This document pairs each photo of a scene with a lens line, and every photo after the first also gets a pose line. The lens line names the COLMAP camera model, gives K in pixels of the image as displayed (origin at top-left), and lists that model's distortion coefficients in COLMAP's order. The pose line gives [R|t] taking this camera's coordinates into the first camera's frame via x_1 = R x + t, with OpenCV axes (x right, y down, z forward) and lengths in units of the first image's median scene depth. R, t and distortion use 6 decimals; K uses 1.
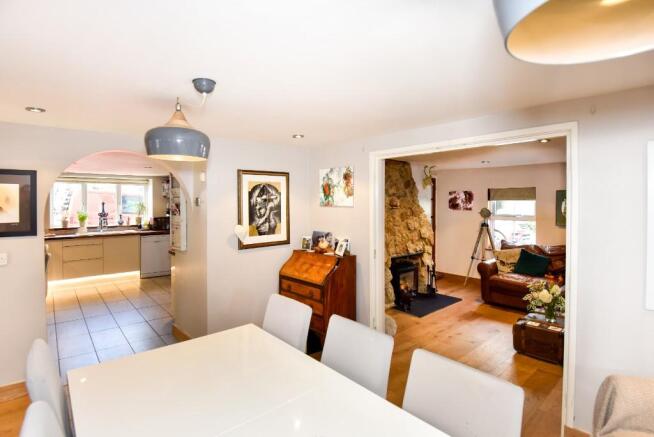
lens RADIAL K [[324.3, 0, 327.5], [0, 324.3, 208.7], [0, 0, 1]] dist [-0.034085, -0.000040]
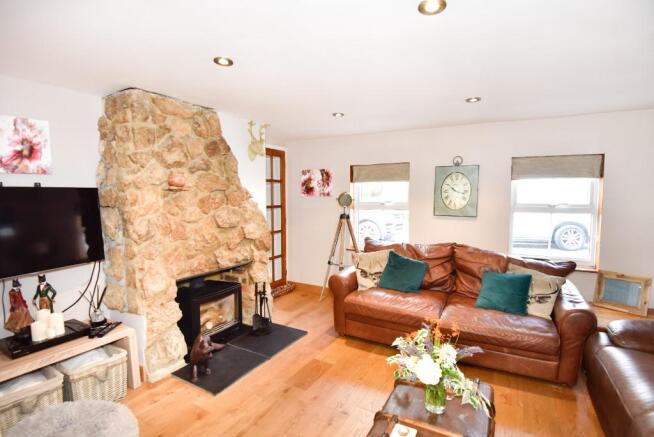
lens RADIAL K [[315.2, 0, 326.2], [0, 315.2, 230.9], [0, 0, 1]] dist [-0.000287, -0.000074]
pose [[0.947626, -0.035143, 0.317443, 0.256028], [0.004369, 0.995261, 0.097140, 0.016521], [-0.319352, -0.090666, 0.943289, 0.399206]]
